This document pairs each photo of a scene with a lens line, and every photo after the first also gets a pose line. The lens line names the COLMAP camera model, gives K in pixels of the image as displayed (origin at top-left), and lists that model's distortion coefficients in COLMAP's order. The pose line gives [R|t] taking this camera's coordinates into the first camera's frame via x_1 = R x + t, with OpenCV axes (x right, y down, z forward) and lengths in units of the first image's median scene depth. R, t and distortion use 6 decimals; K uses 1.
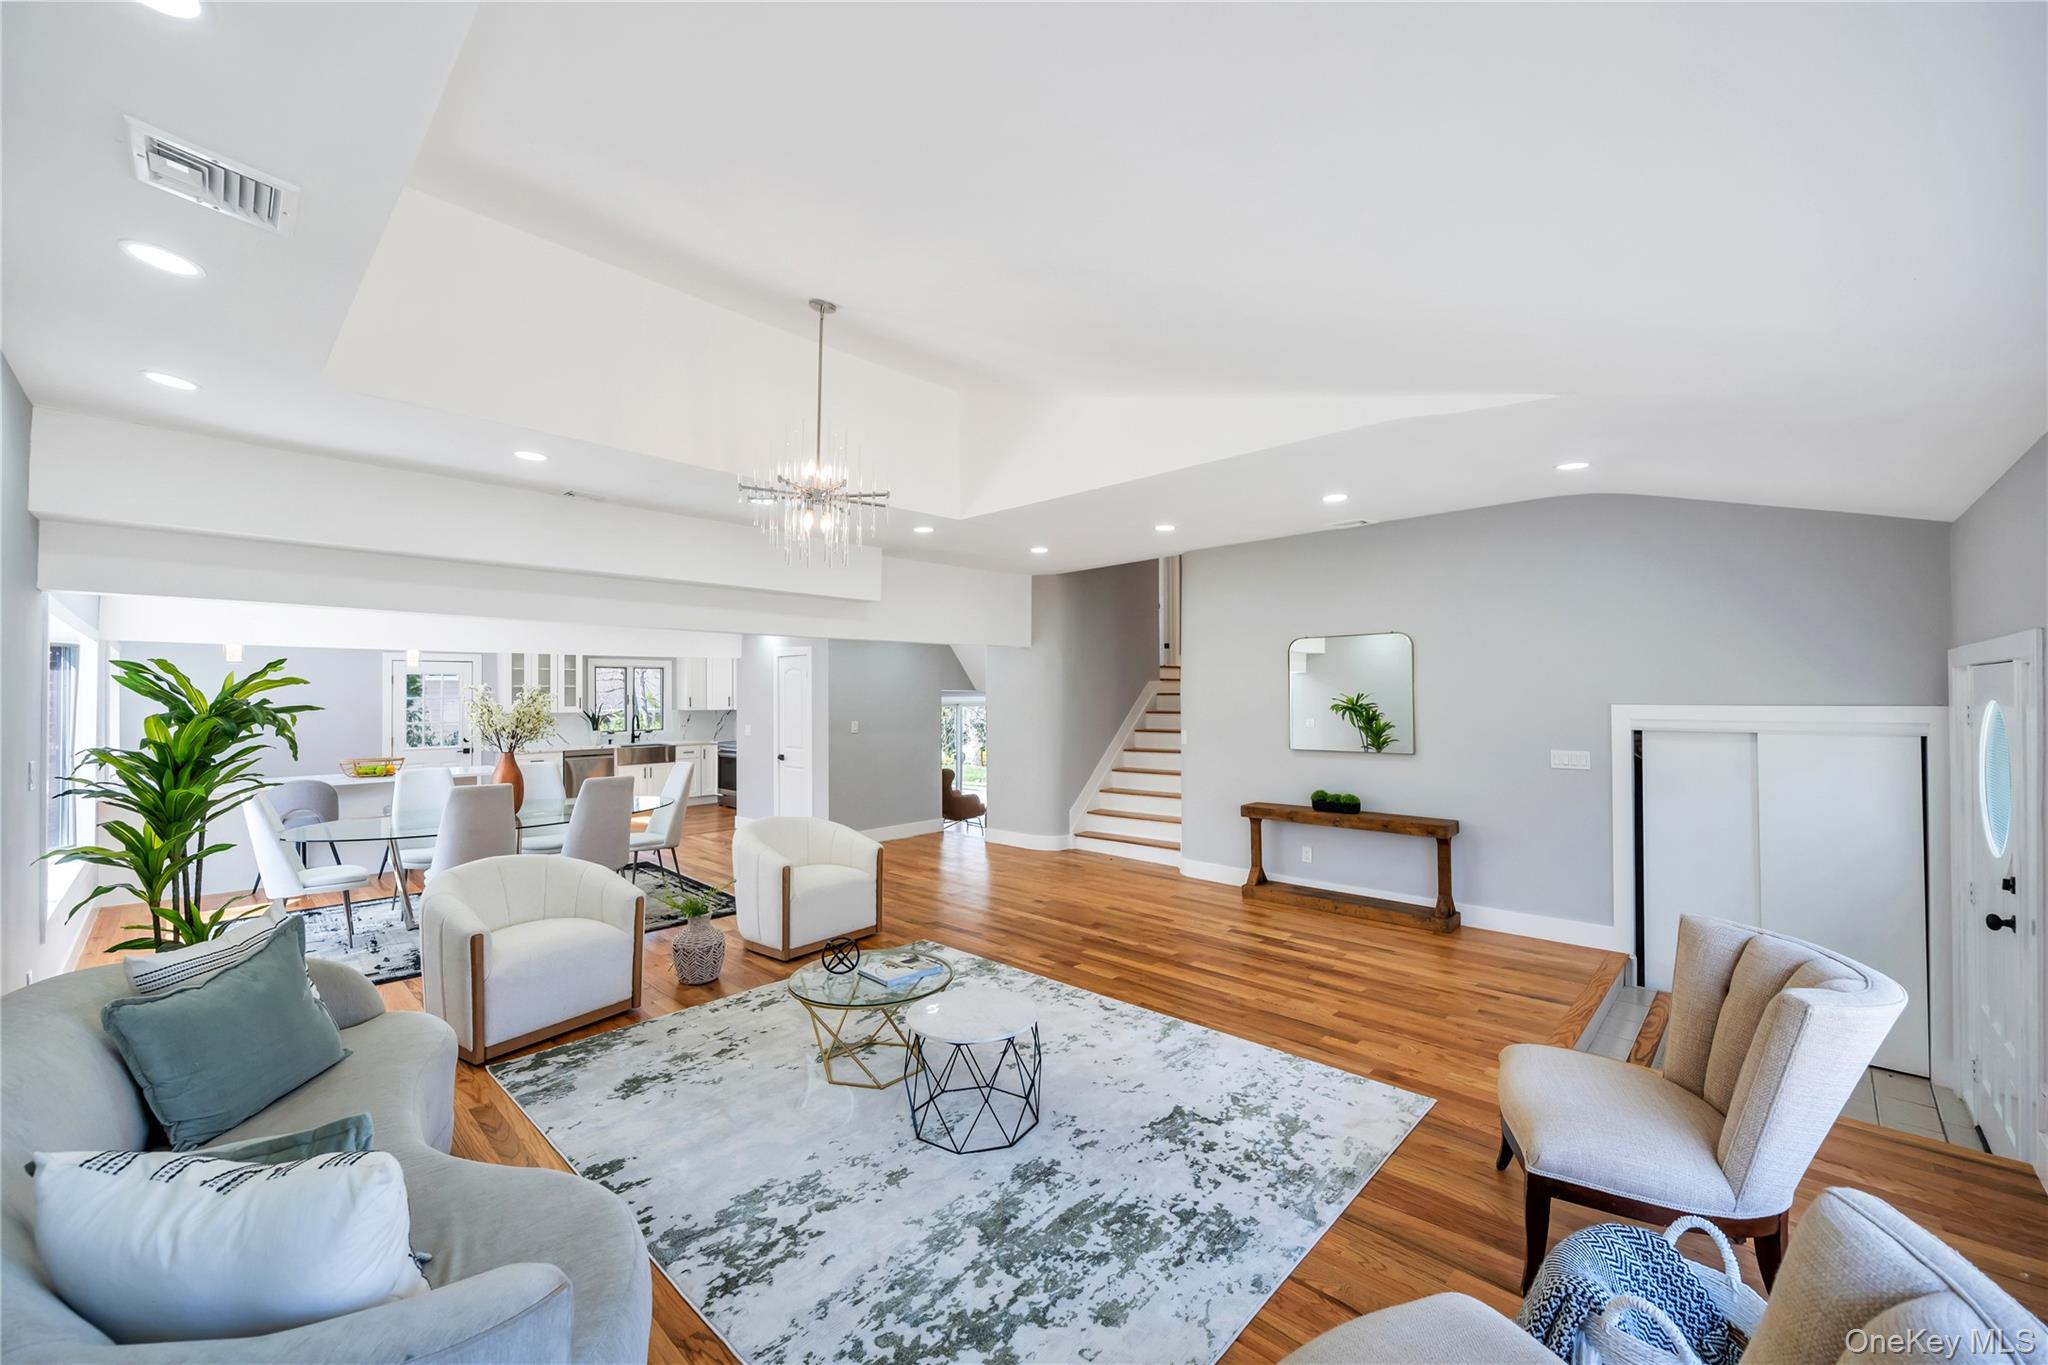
lens RADIAL K [[822.7, 0, 1030.3], [0, 822.7, 677.4], [0, 0, 1]] dist [0.000499, 0.000204]
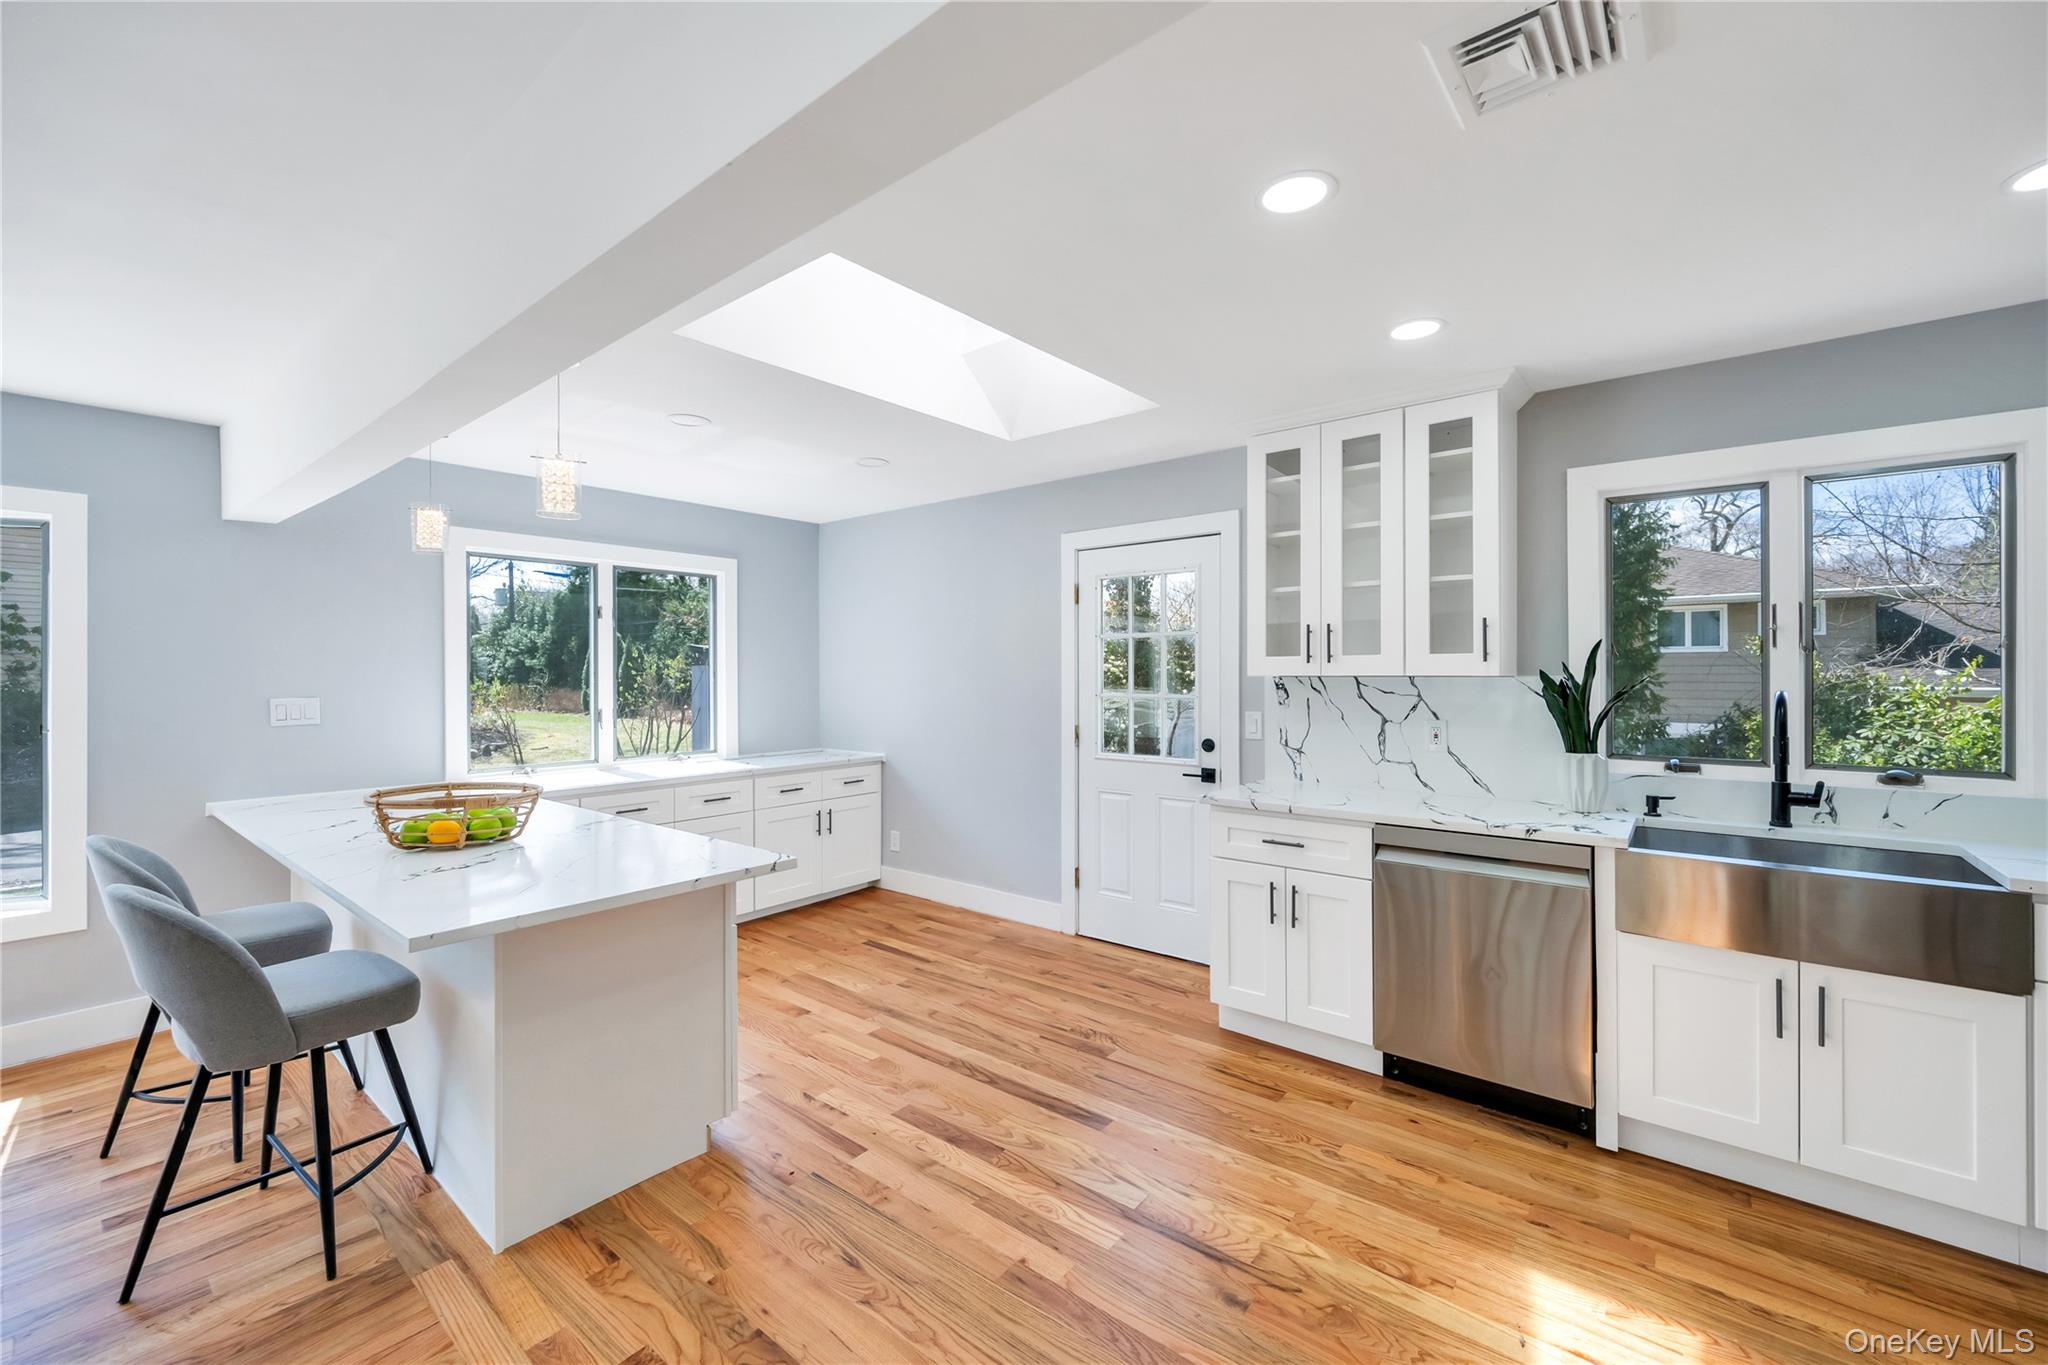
lens RADIAL K [[822.7, 0, 1030.3], [0, 822.7, 677.4], [0, 0, 1]] dist [0.000499, 0.000204]
pose [[0.095795, 0.008710, -0.995363, -0.305811], [0.011836, 0.999881, 0.009888, 0.038484], [0.995331, -0.012728, 0.095681, 0.830437]]
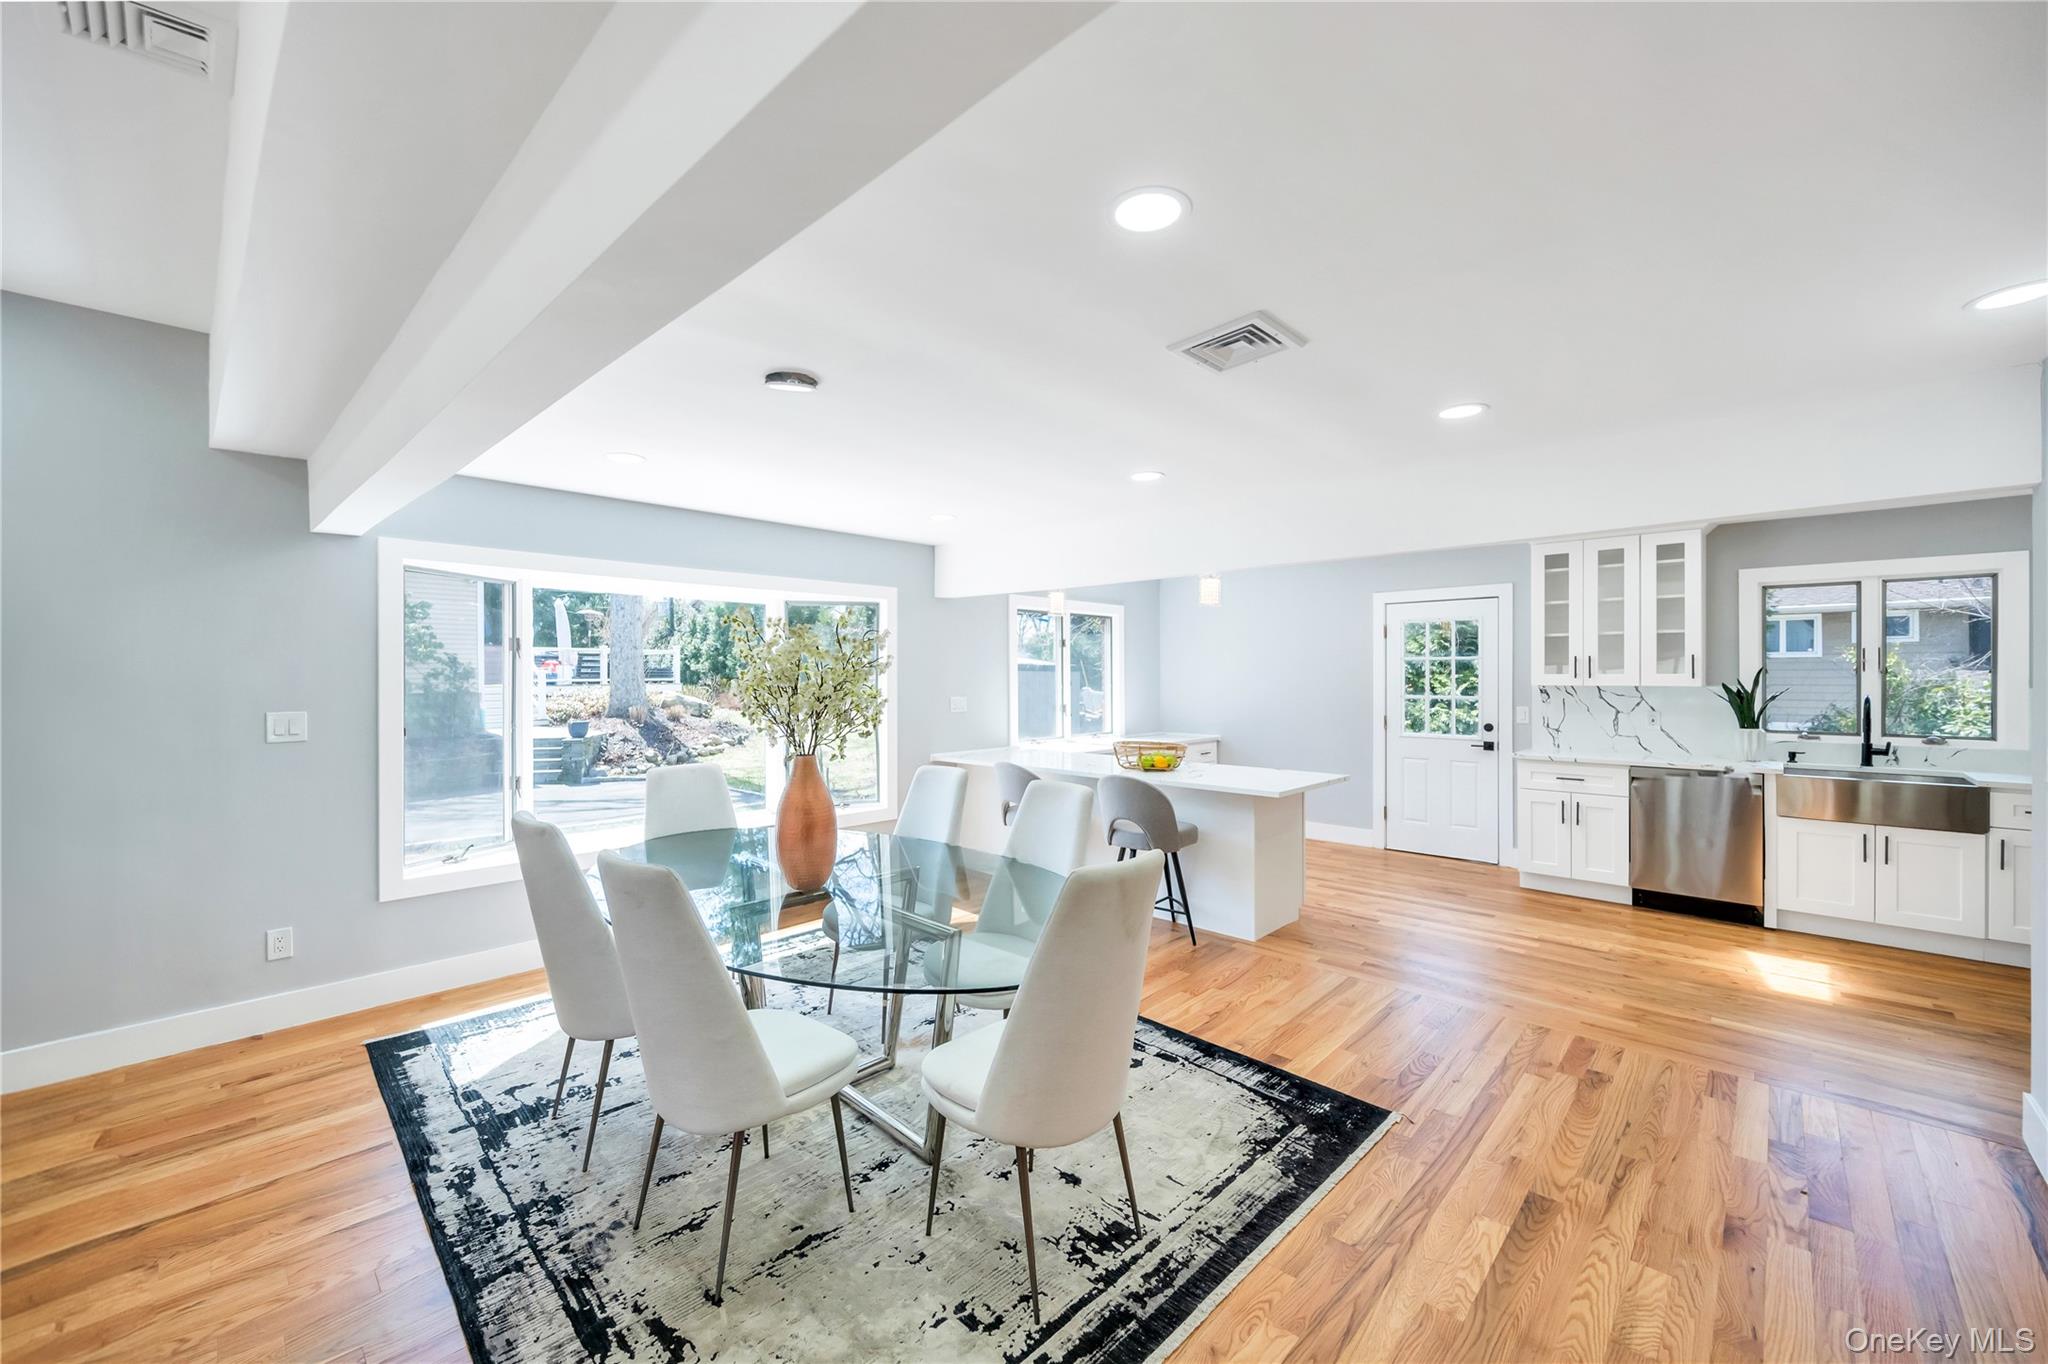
lens RADIAL K [[802.8, 0, 1024.0], [0, 802.8, 682.0], [0, 0, 1]] dist [0.000981, 0.000076]
pose [[0.019963, 0.013205, -0.999714, -0.101515], [0.012650, 0.999829, 0.013459, 0.028911], [0.999721, -0.012915, 0.019793, 0.610099]]
